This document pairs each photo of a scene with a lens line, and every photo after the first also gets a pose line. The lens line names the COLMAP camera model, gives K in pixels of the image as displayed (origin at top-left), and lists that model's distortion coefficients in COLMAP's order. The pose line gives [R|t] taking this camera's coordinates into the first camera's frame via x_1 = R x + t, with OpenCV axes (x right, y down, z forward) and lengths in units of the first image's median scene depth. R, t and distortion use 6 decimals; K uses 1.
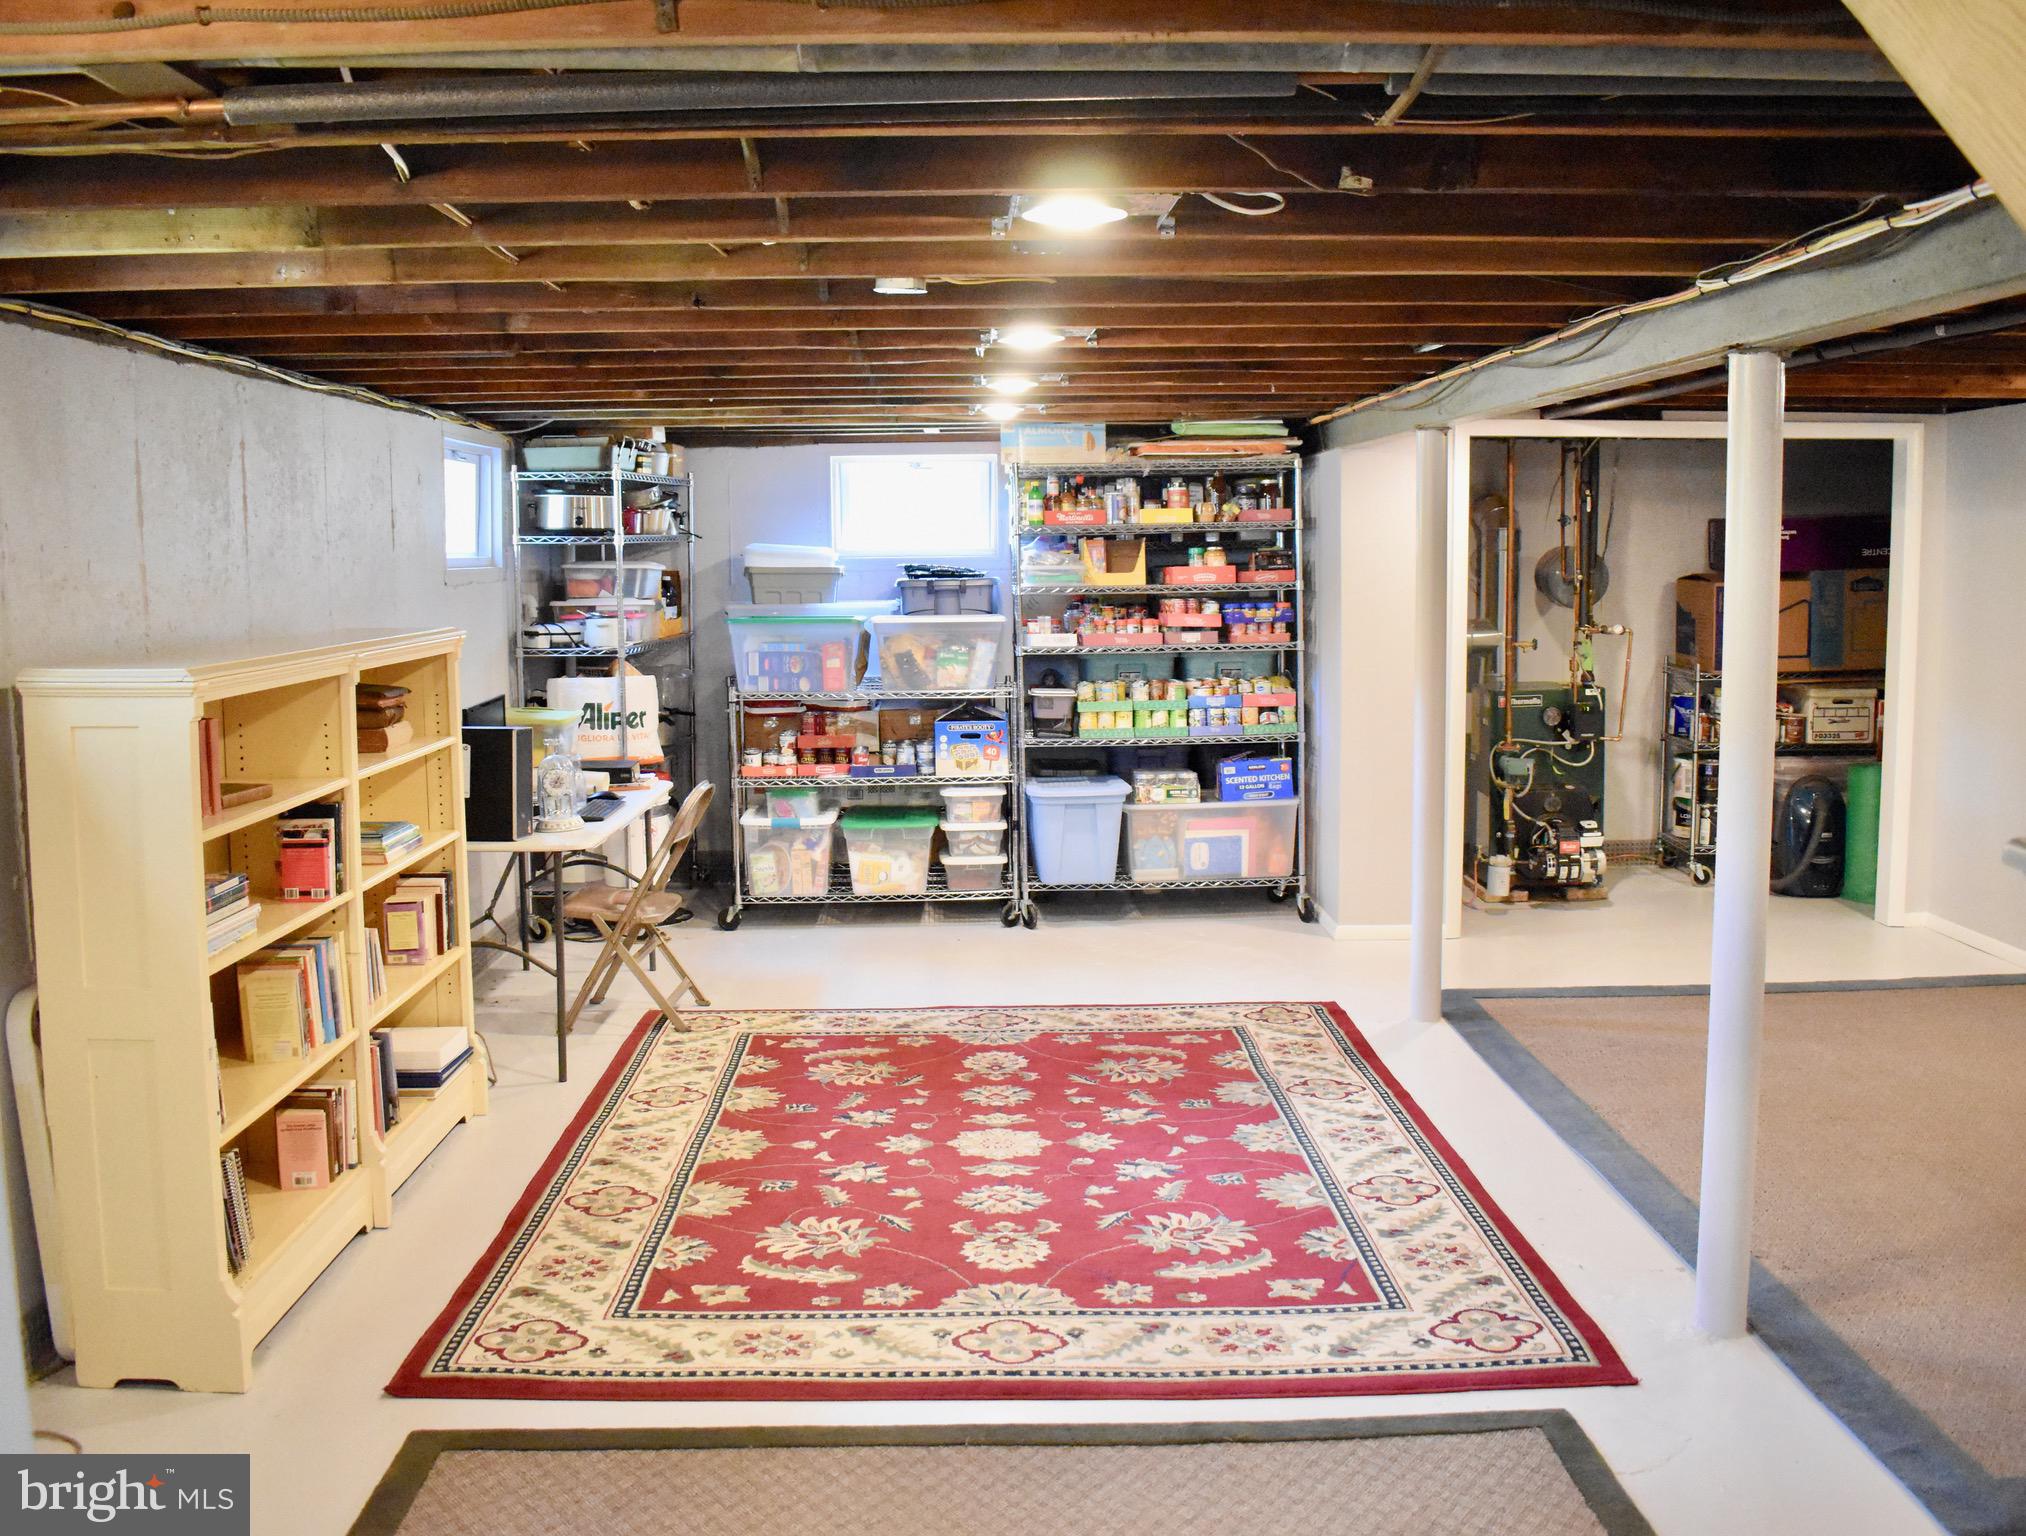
lens RADIAL K [[1800.1, 0, 1005.0], [0, 1800.1, 737.8], [0, 0, 1]] dist [-0.093557, 0.005979]
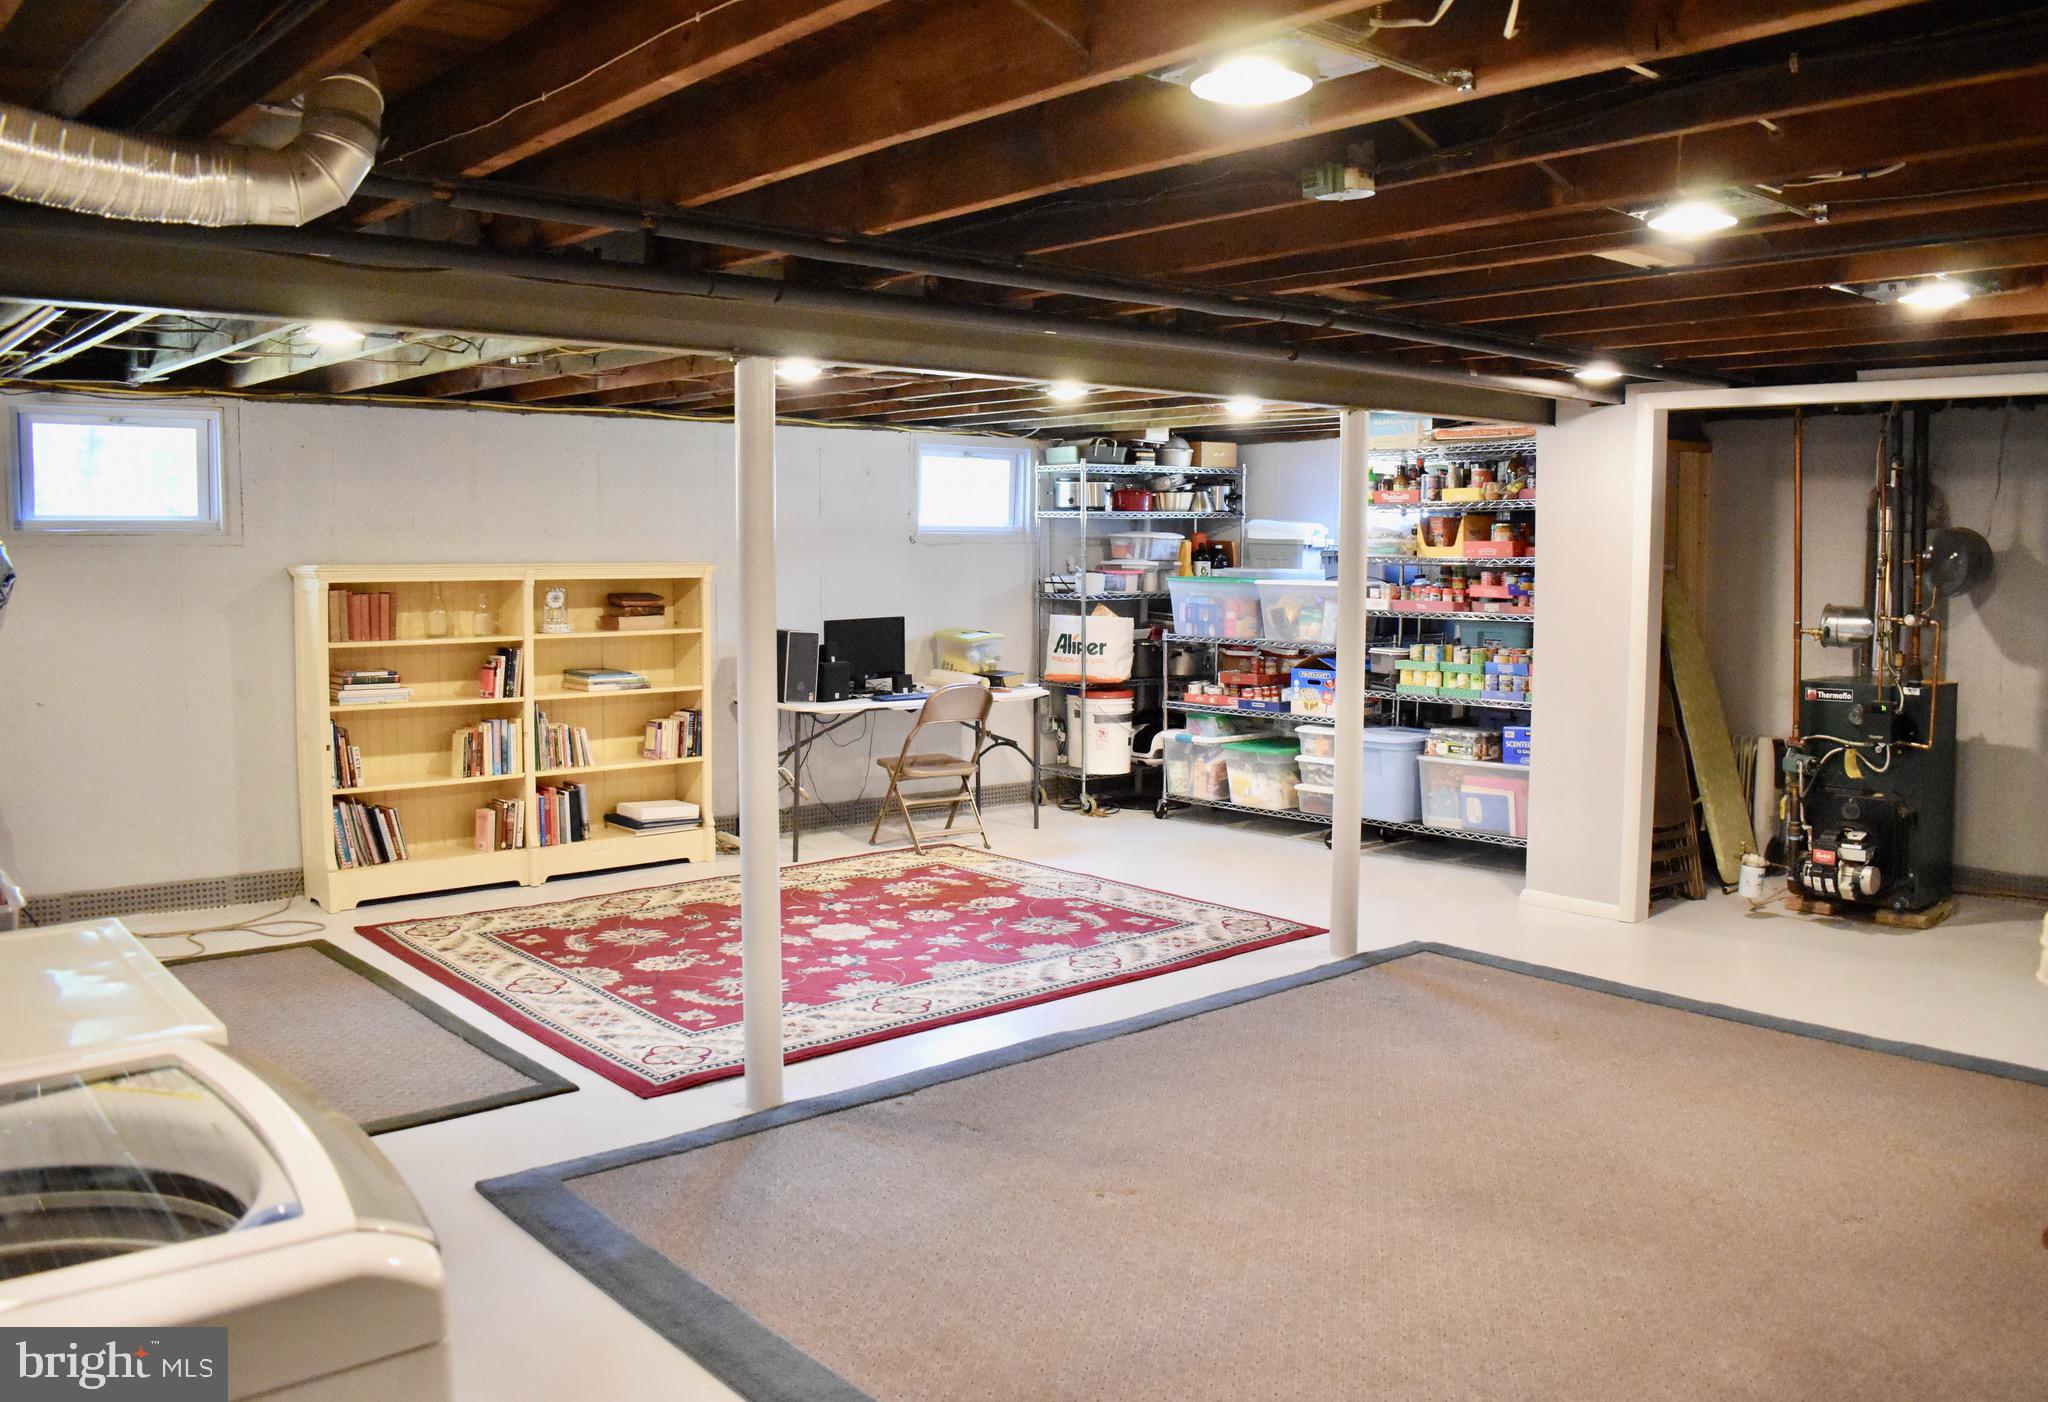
lens RADIAL K [[1644.7, 0, 1065.1], [0, 1644.7, 698.1], [0, 0, 1]] dist [-0.093073, 0.001044]
pose [[0.652881, 0.083444, -0.752850, 0.687278], [-0.089760, 0.995433, 0.032491, -0.010966], [0.752123, 0.046363, 0.657390, 0.170804]]
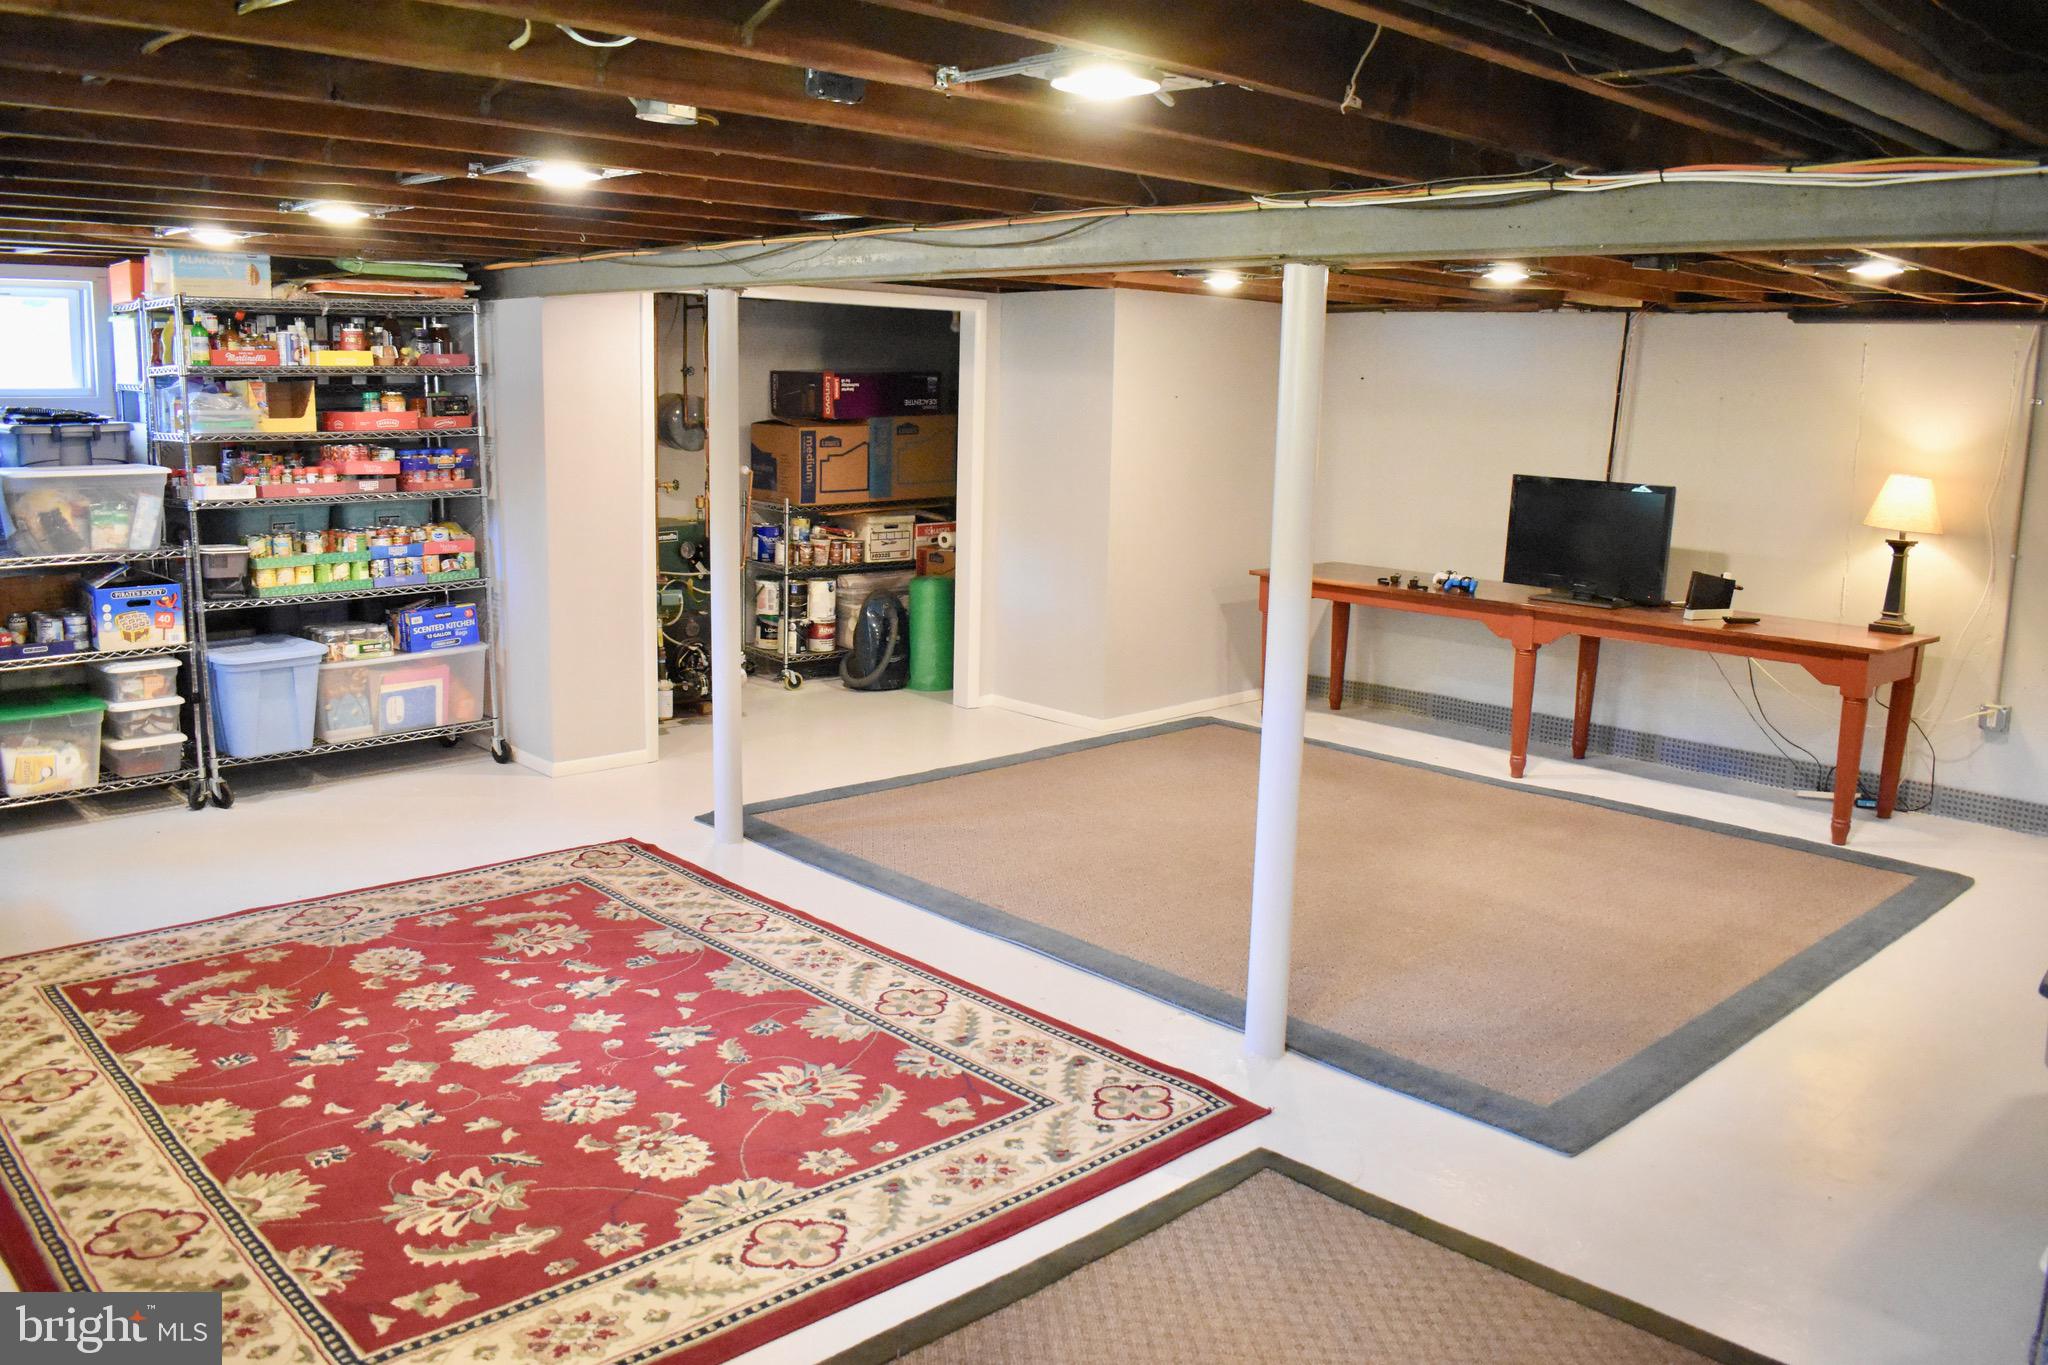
lens RADIAL K [[1593.2, 0, 1029.5], [0, 1593.2, 665.5], [0, 0, 1]] dist [-0.097530, 0.015600]
pose [[0.733740, -0.089898, 0.673456, -0.213268], [0.039664, 0.995185, 0.089630, -0.021303], [-0.678271, -0.039053, 0.733773, 0.142616]]
